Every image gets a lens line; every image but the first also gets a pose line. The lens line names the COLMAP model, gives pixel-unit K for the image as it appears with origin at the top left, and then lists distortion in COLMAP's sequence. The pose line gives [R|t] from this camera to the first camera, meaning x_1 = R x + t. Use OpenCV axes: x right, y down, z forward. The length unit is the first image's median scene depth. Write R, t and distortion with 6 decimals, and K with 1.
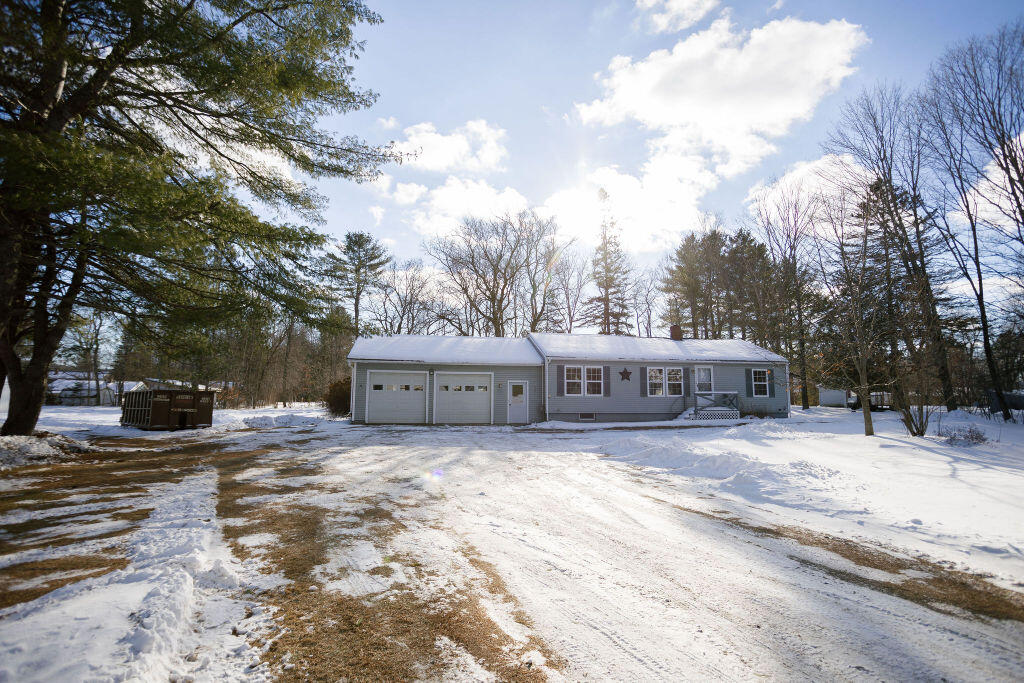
lens RADIAL K [[490.6, 0, 512.0], [0, 490.6, 341.5], [0, 0, 1]] dist [-0.001522, -0.000068]
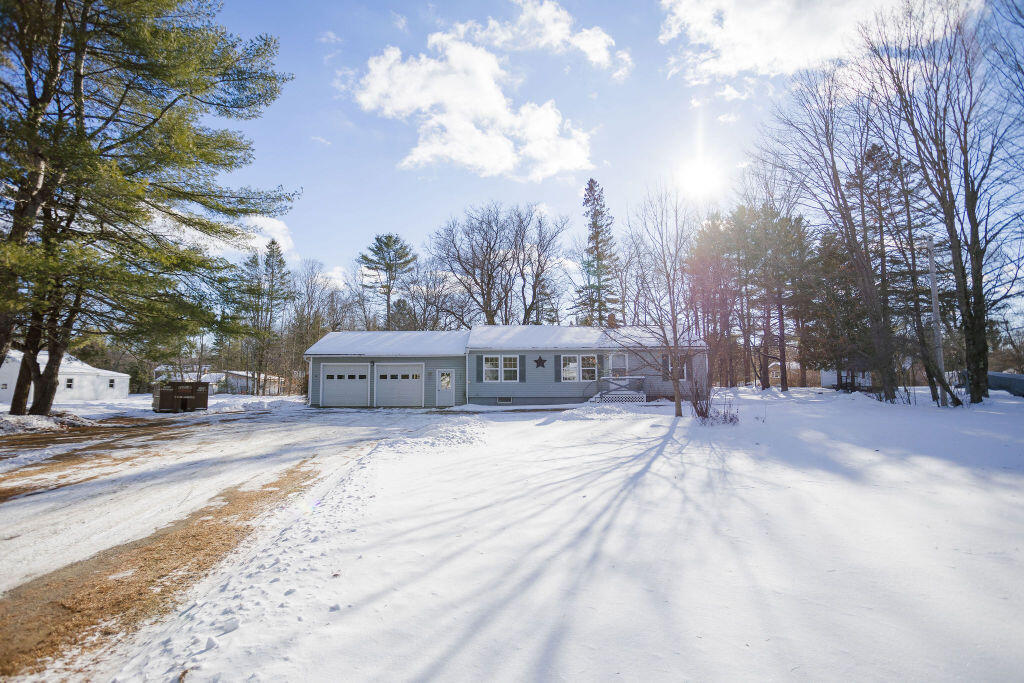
lens RADIAL K [[506.0, 0, 512.0], [0, 506.0, 341.5], [0, 0, 1]] dist [0.001357, 0.000021]
pose [[0.982270, -0.028735, -0.185257, 0.387560], [0.033925, 0.999114, 0.024908, -0.009710], [0.184378, -0.030751, 0.982374, -0.133896]]
